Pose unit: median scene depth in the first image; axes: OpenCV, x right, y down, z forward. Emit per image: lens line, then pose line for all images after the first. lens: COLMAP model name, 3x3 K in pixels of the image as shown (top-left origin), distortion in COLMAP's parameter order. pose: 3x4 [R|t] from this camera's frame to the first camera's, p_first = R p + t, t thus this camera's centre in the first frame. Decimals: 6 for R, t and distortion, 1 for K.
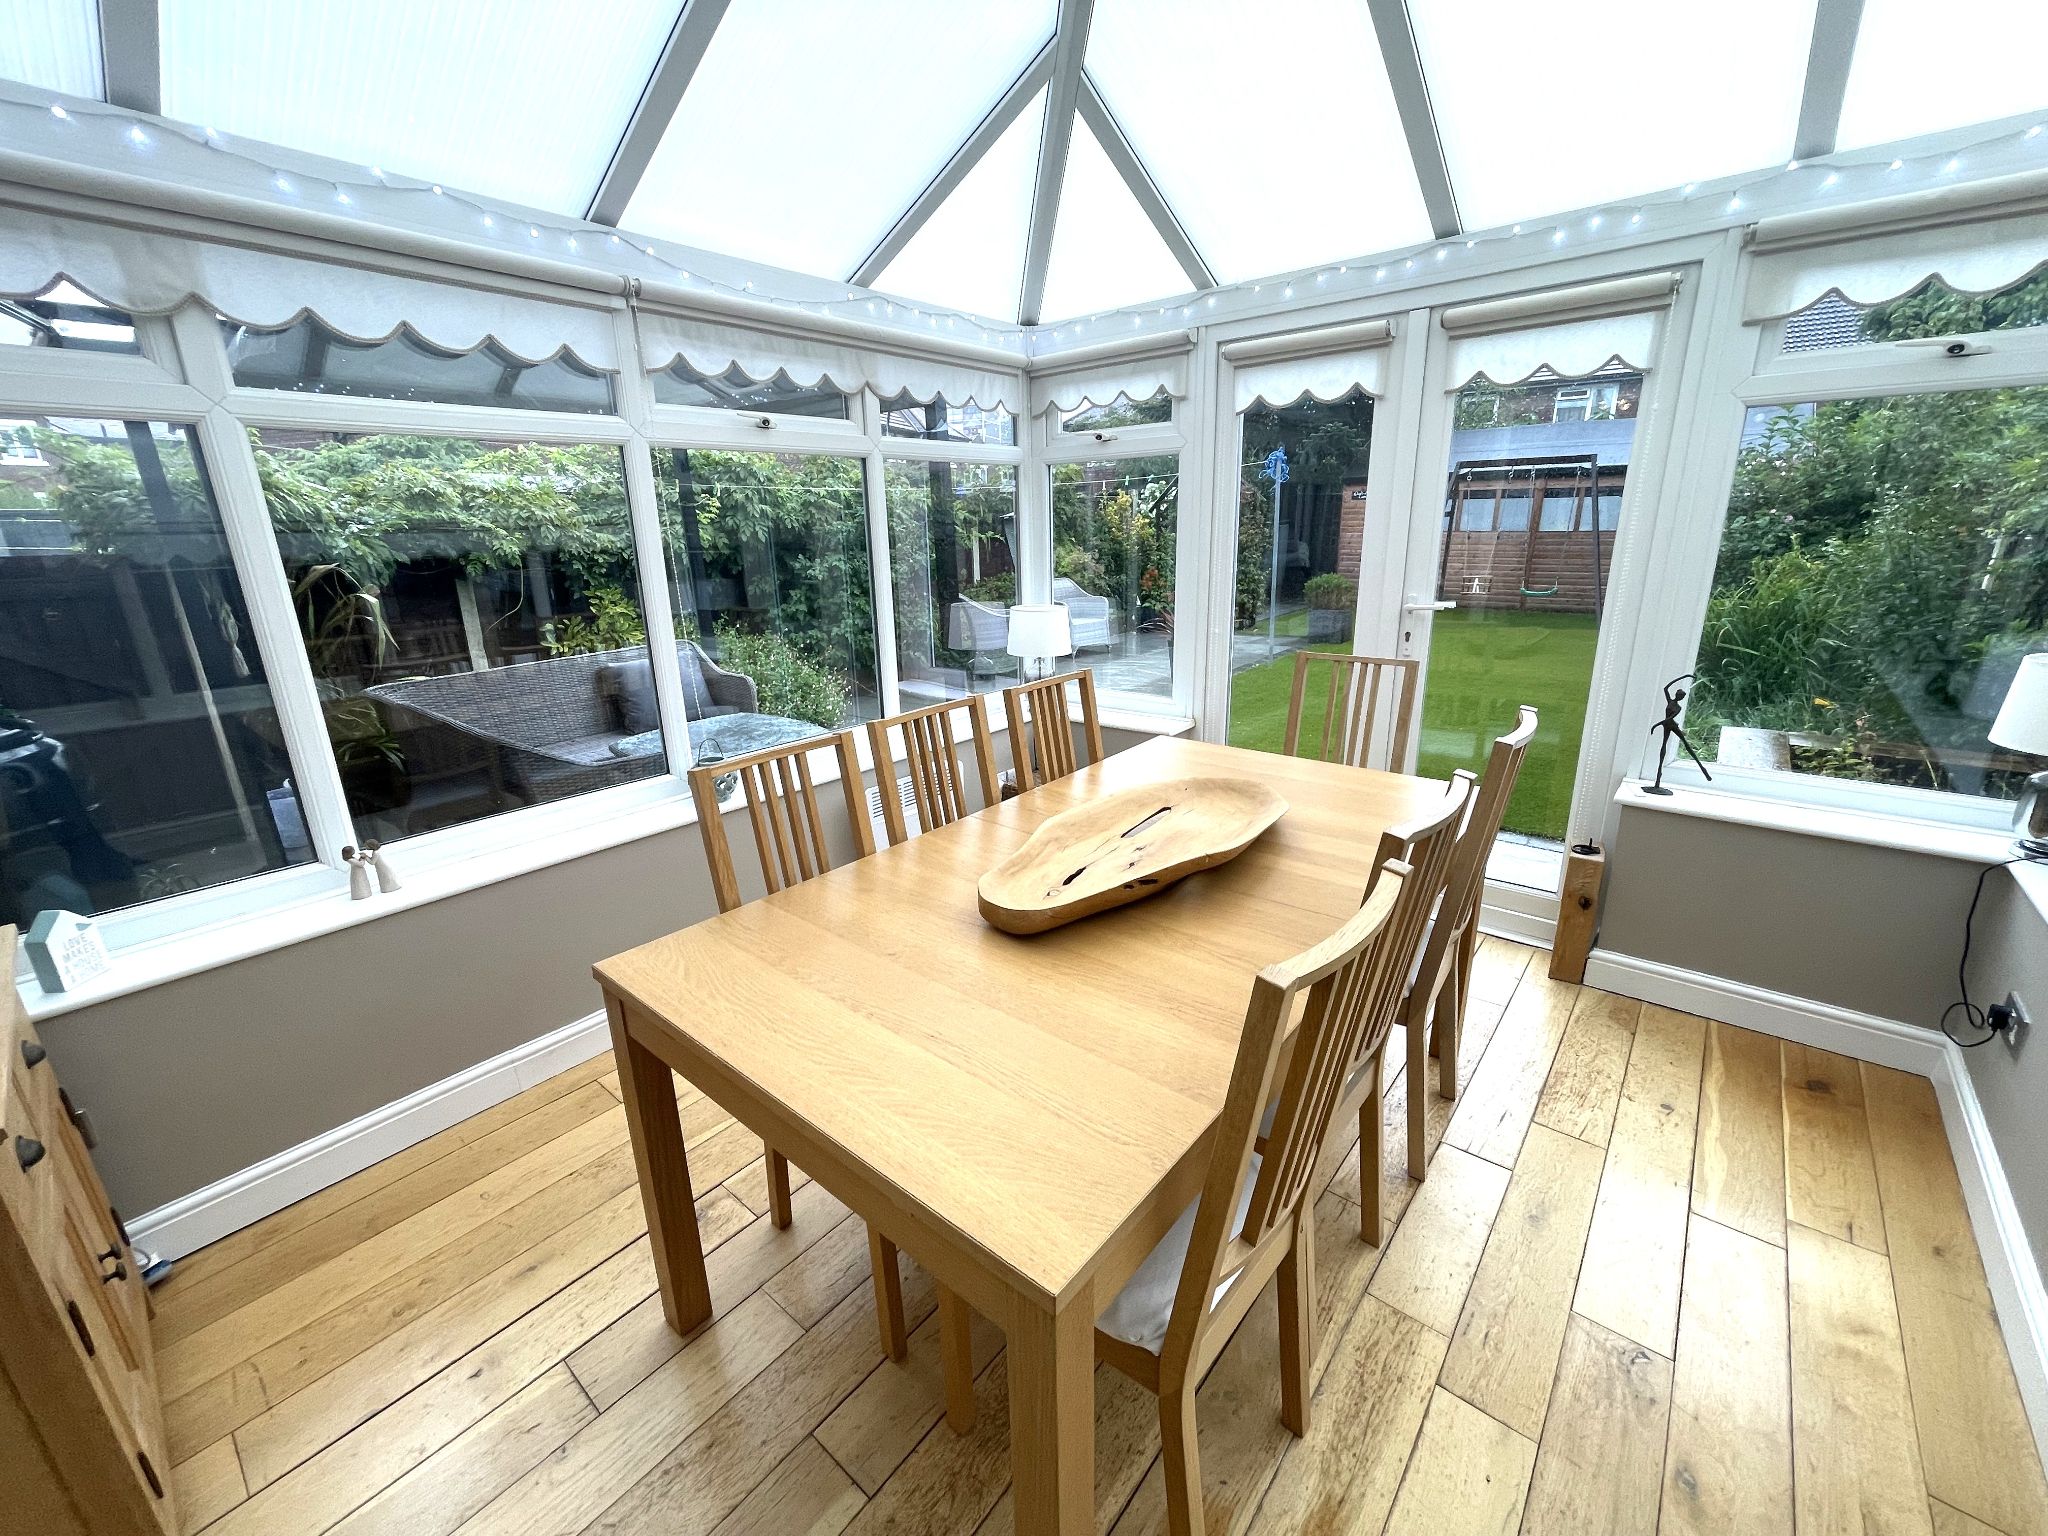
lens RADIAL K [[830.3, 0, 1033.5], [0, 830.3, 769.5], [0, 0, 1]] dist [-0.003697, 0.000927]
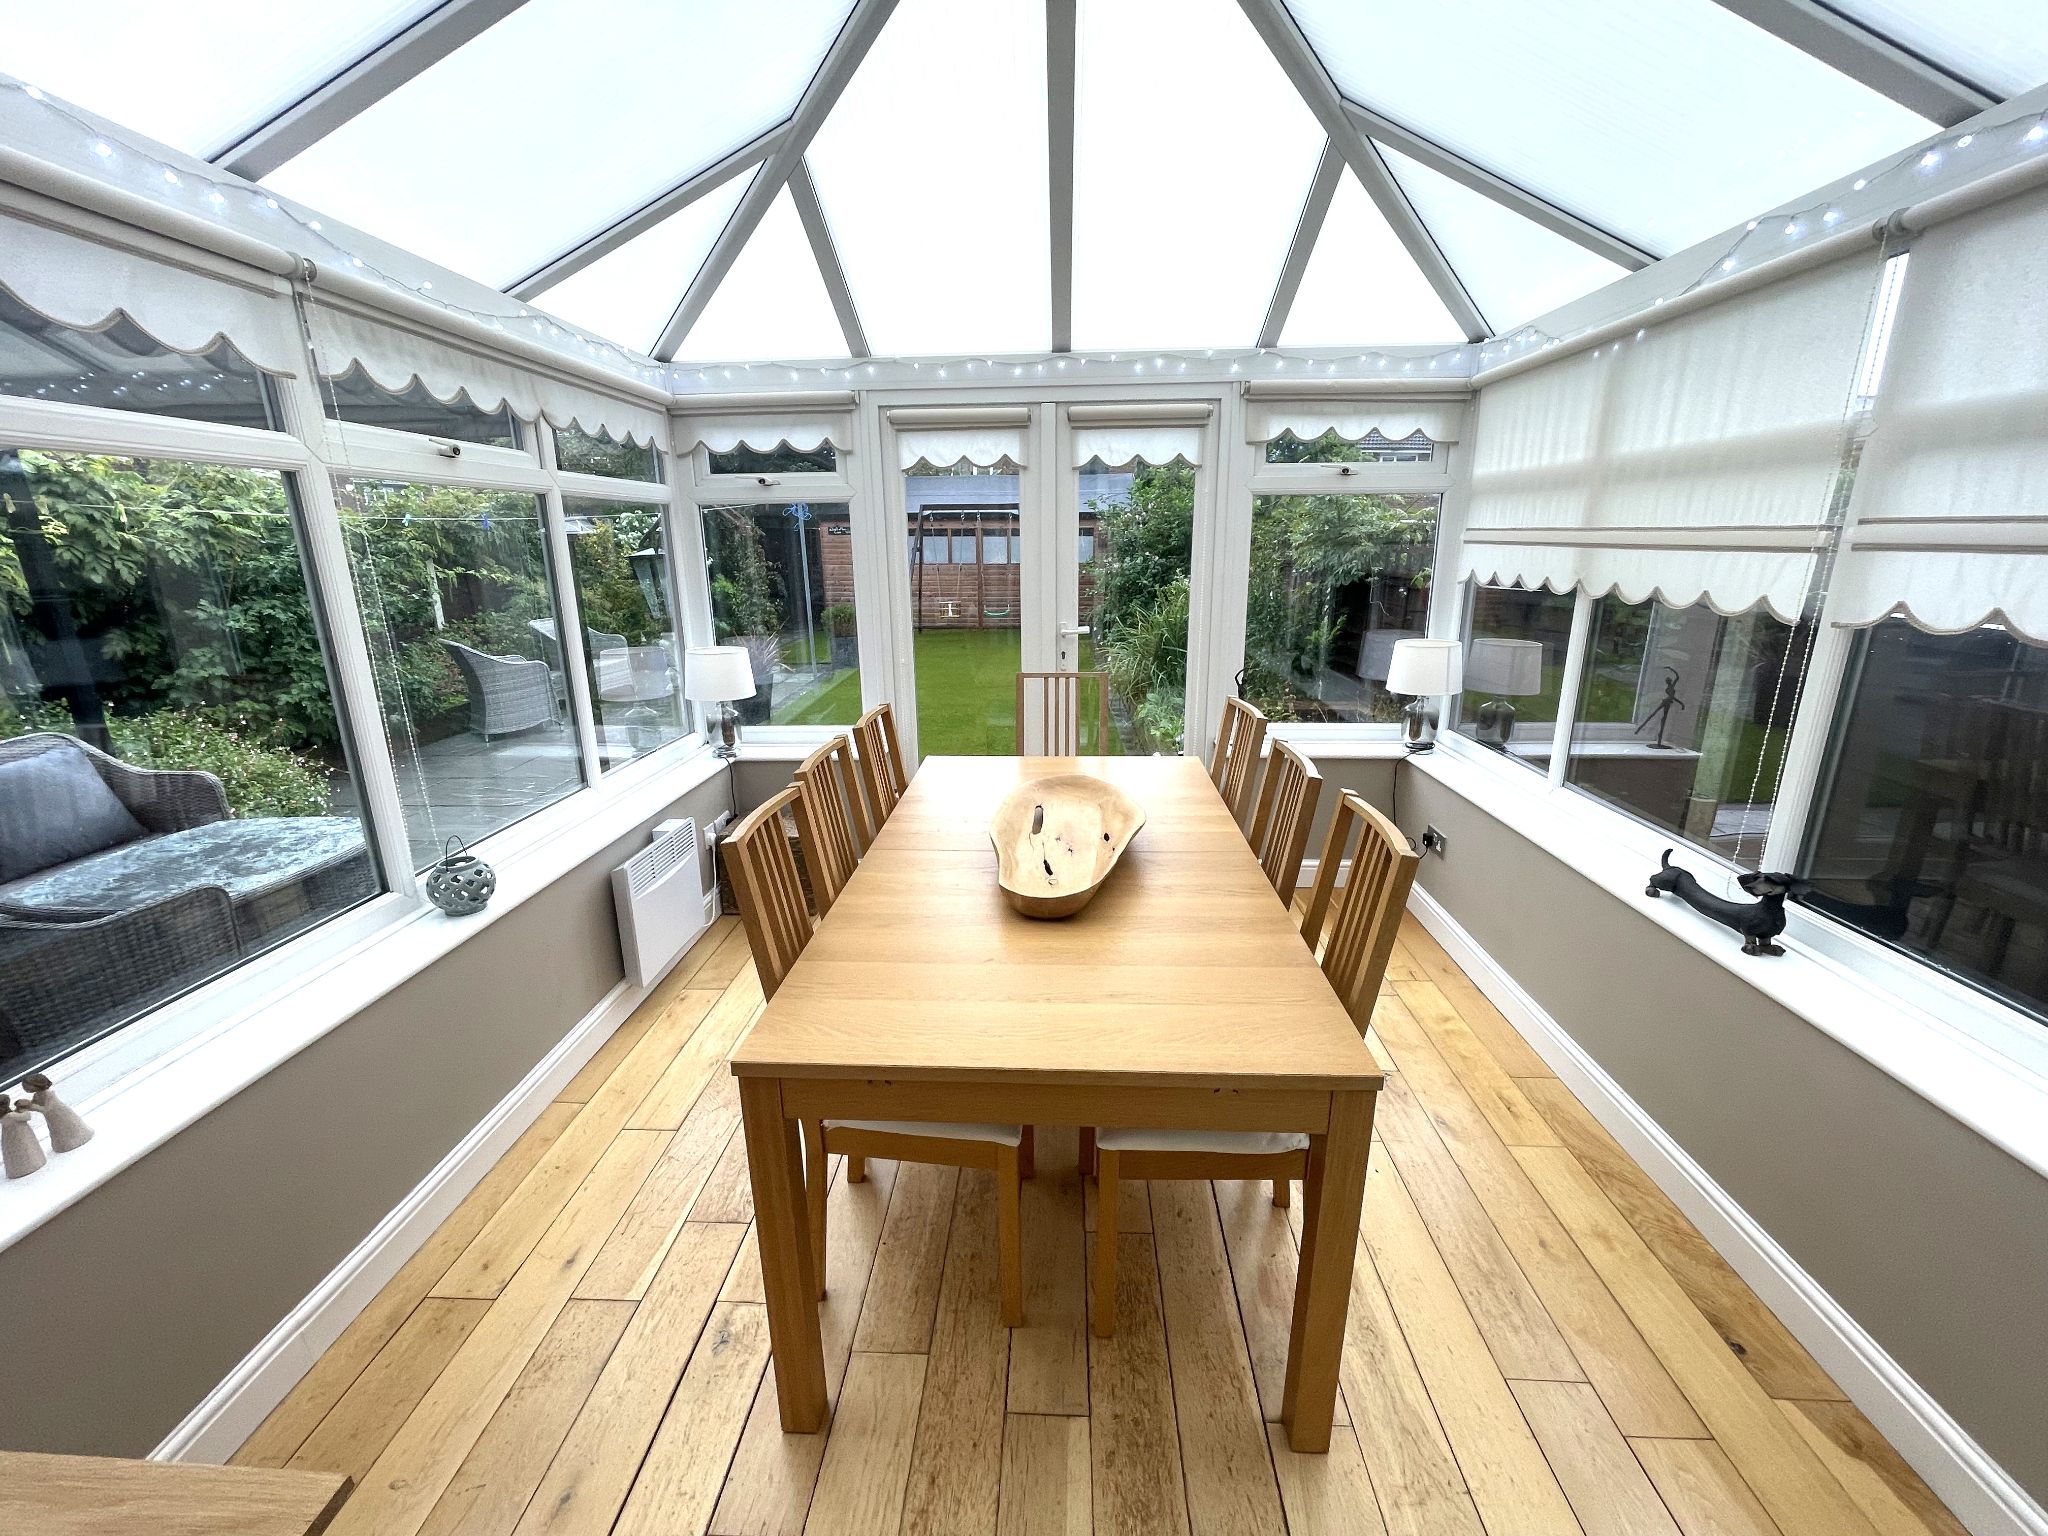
lens RADIAL K [[830.3, 0, 1022.1], [0, 830.3, 770.1], [0, 0, 1]] dist [-0.003697, 0.000927]
pose [[0.795287, -0.146533, 0.588258, -0.390346], [0.165044, 0.986030, 0.022487, -0.025649], [-0.583335, 0.079205, 0.808361, 0.021159]]
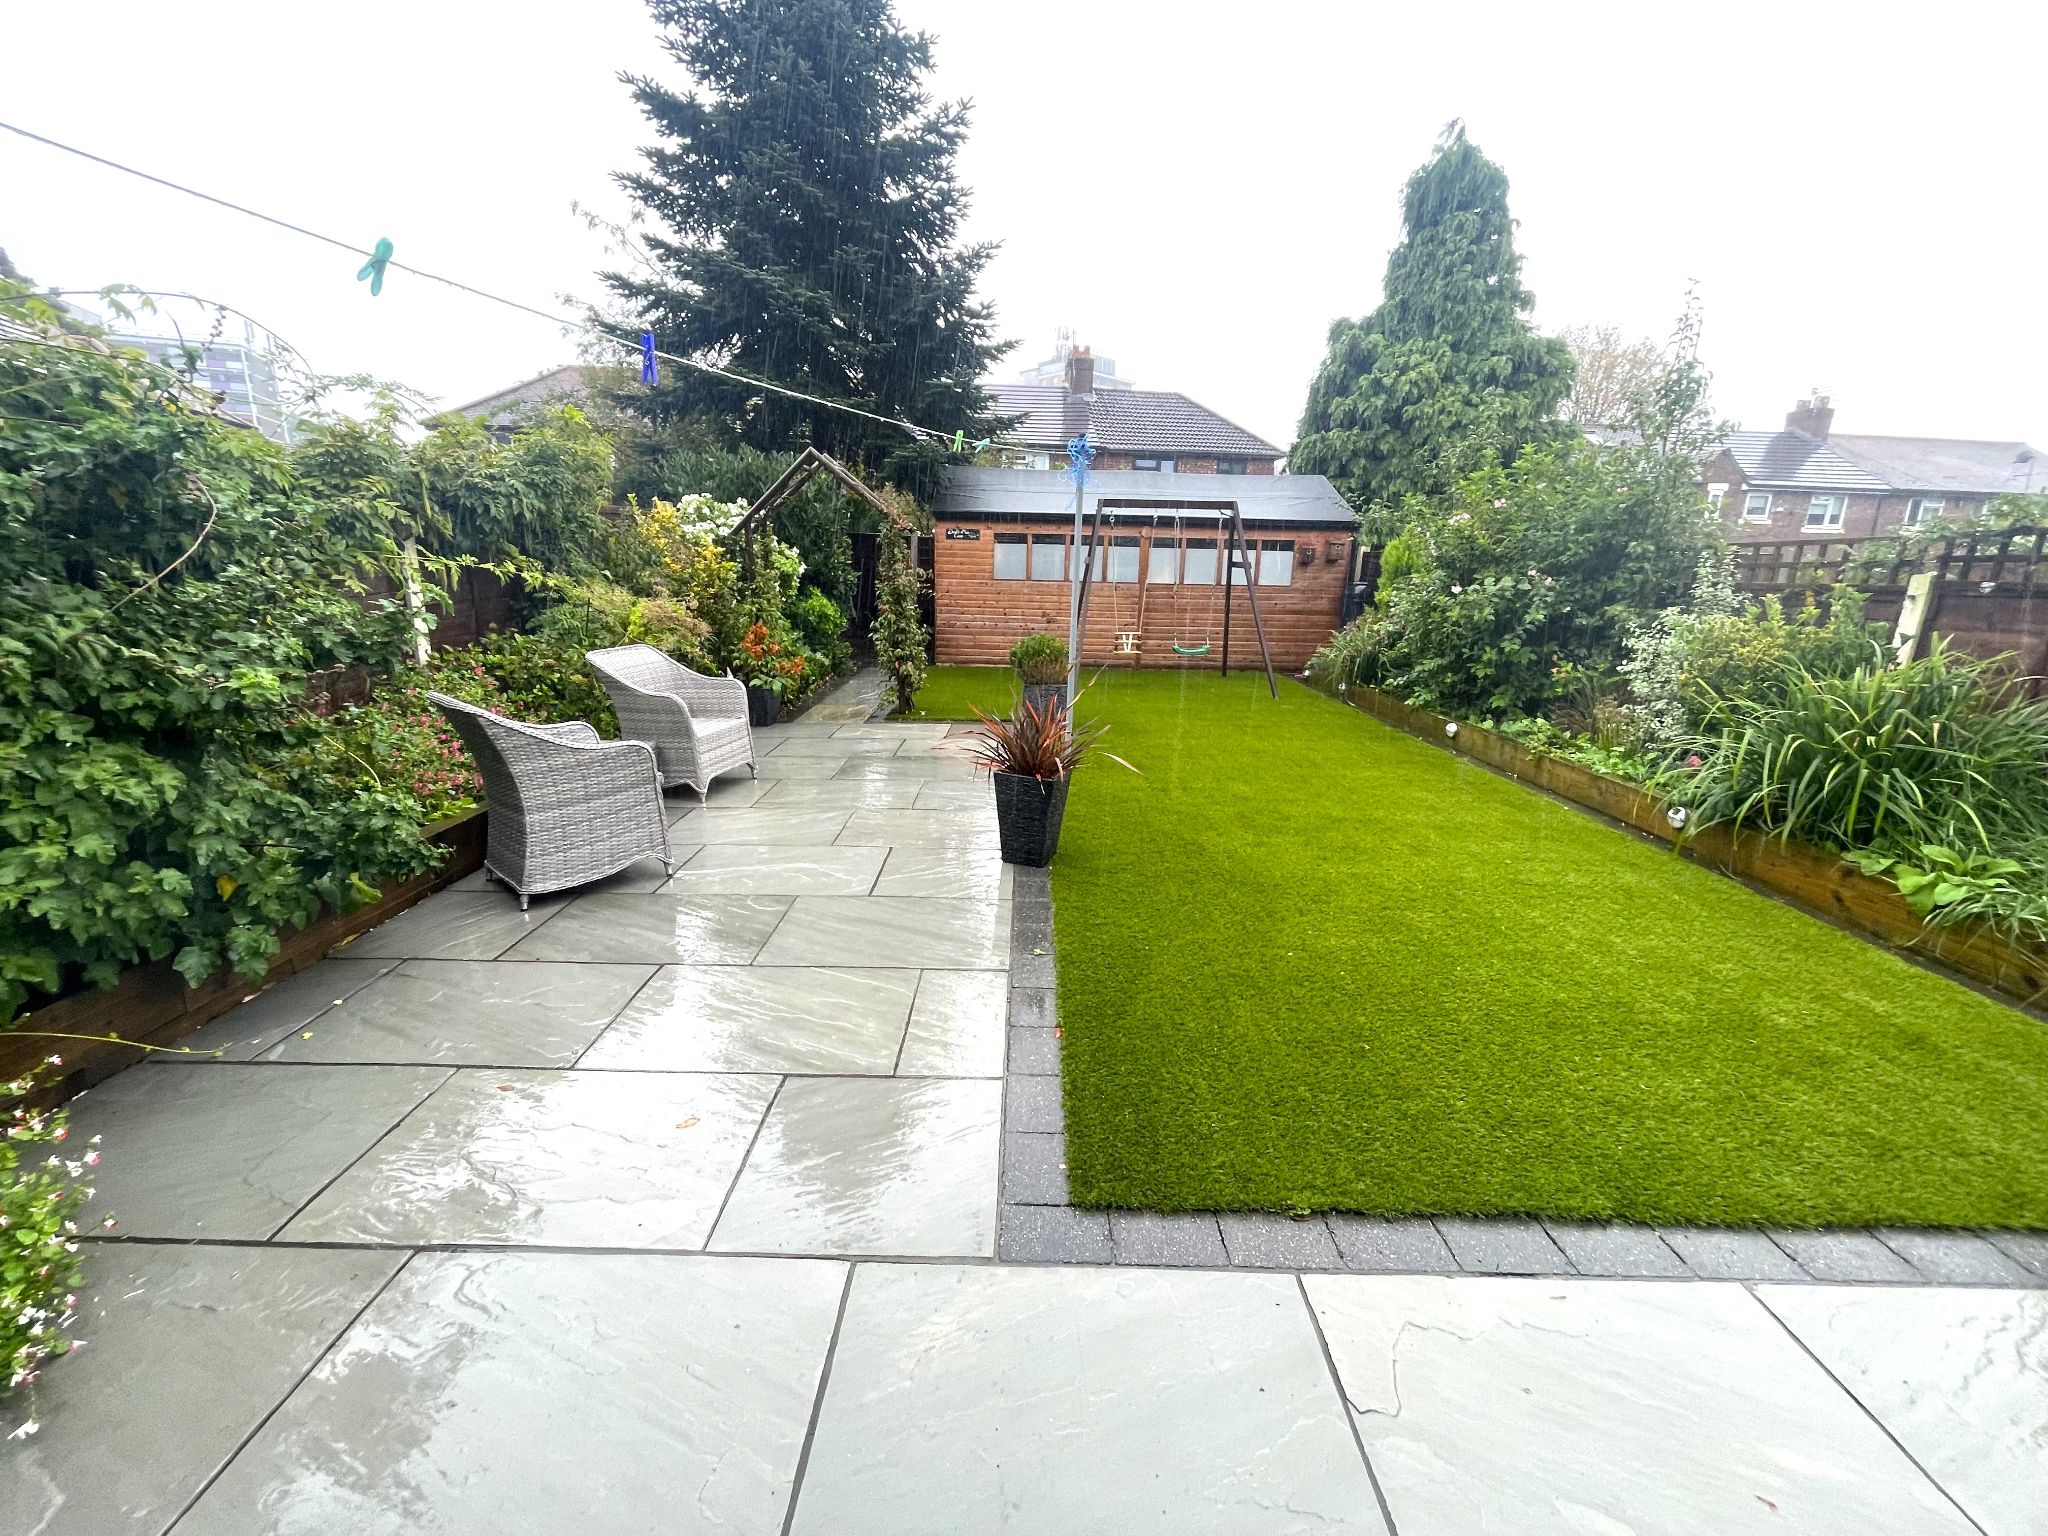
lens RADIAL K [[830.3, 0, 1033.6], [0, 830.3, 767.3], [0, 0, 1]] dist [-0.003697, 0.000927]
pose [[0.768980, -0.110646, 0.629625, -0.359386], [0.145092, 0.989413, -0.003334, -0.384370], [-0.622590, 0.093917, 0.776892, 1.458387]]
